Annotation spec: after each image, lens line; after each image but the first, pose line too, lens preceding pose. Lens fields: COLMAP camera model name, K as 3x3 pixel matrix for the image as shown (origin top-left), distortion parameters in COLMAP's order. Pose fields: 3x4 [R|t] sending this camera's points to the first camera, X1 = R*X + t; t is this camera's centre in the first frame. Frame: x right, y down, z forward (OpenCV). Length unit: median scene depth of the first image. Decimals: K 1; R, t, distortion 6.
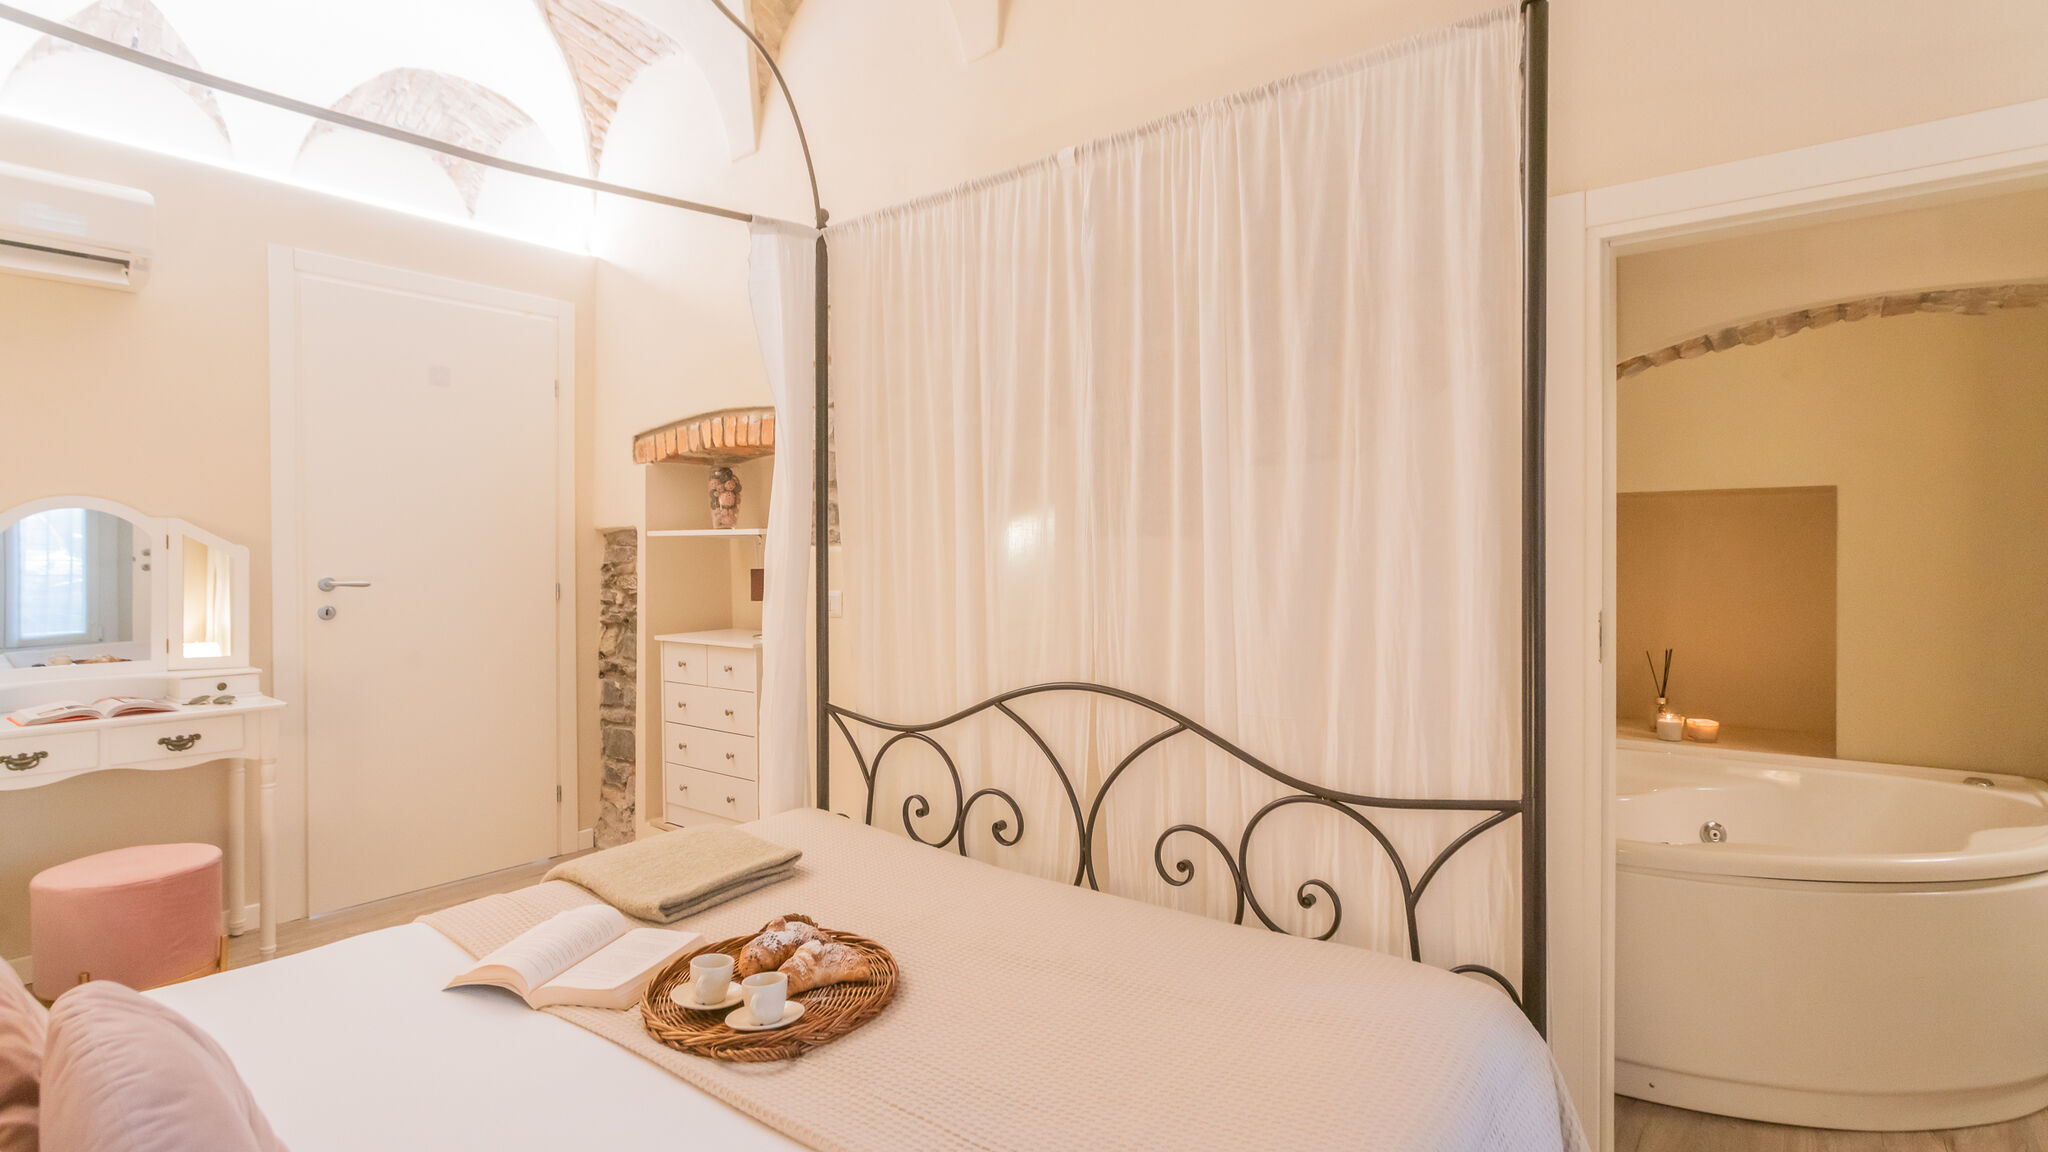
lens RADIAL K [[1002.1, 0, 1033.1], [0, 1002.1, 554.0], [0, 0, 1]] dist [0.002323, 0.000855]
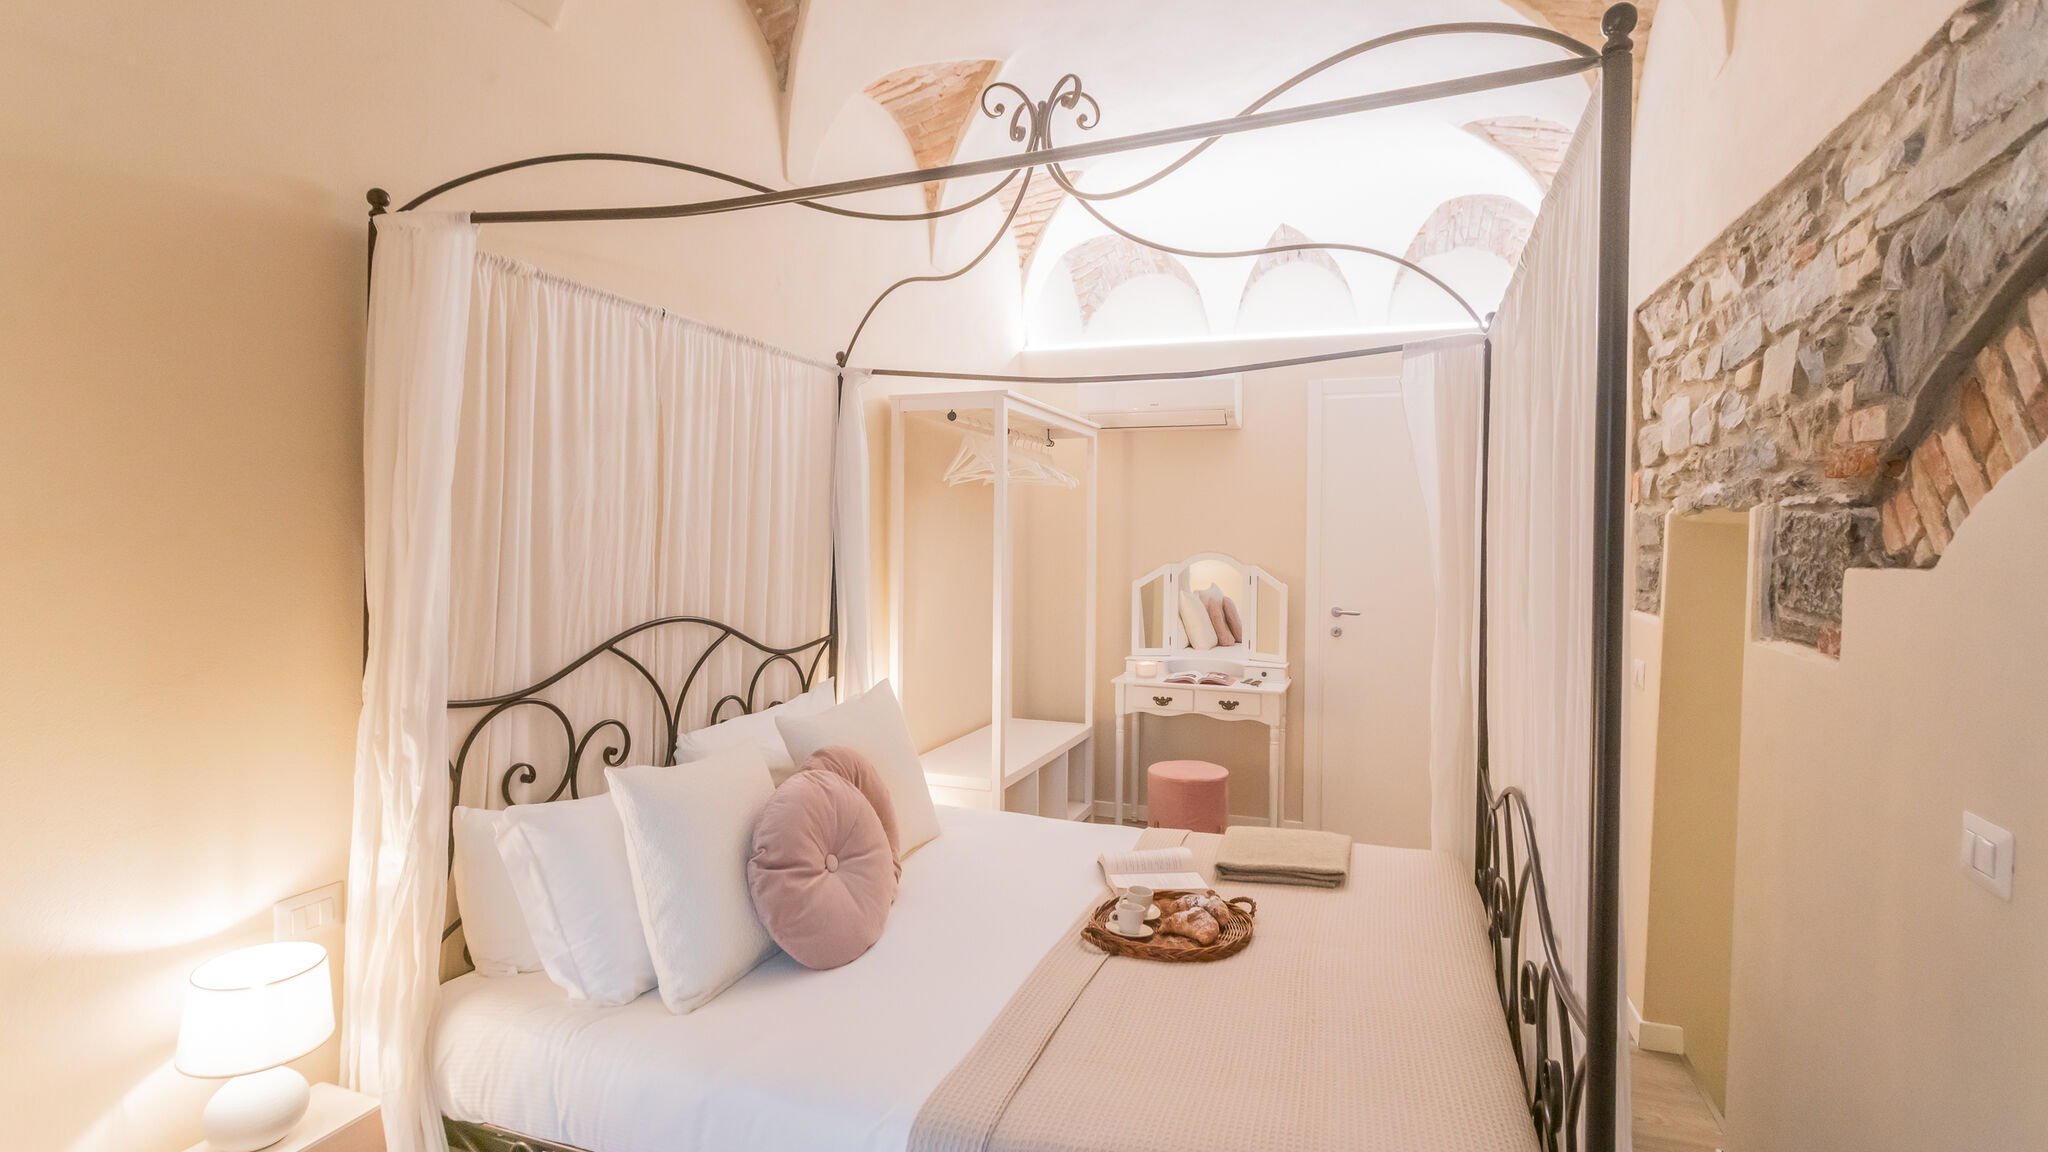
lens RADIAL K [[1002.1, 0, 1033.1], [0, 1002.1, 554.0], [0, 0, 1]] dist [0.002323, 0.000855]
pose [[0.332038, 0.023813, -0.942965, 0.777657], [-0.019401, 0.999642, 0.018412, -0.111124], [0.943066, 0.012181, 0.332381, 0.199974]]
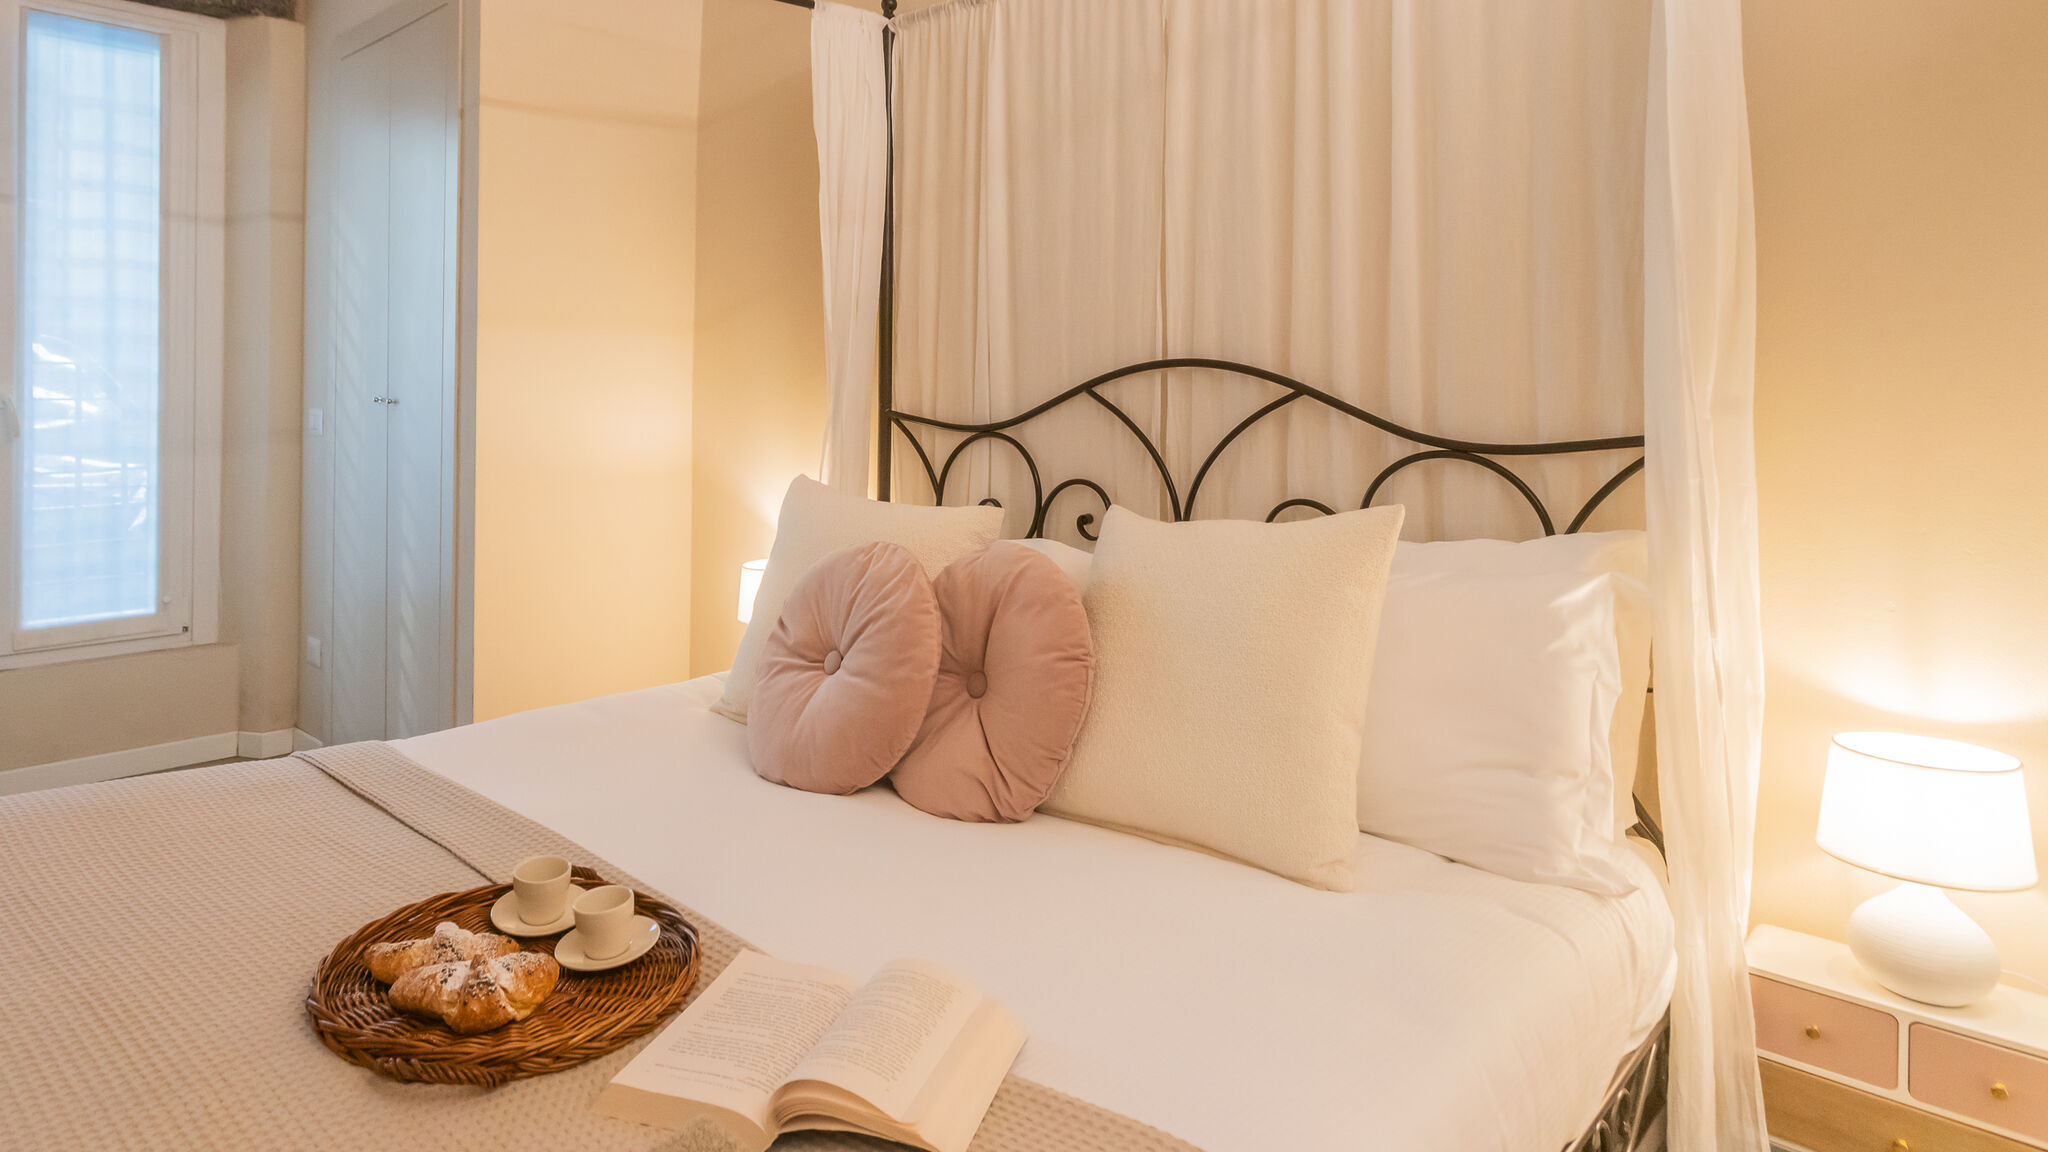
lens RADIAL K [[1195.1, 0, 930.6], [0, 1195.1, 397.0], [0, 0, 1]] dist [0.000005, 0.000873]
pose [[-0.996214, -0.005490, 0.086760, -0.422808], [-0.005320, 0.999983, 0.002185, 0.032018], [-0.086770, 0.001716, -0.996227, 1.254413]]
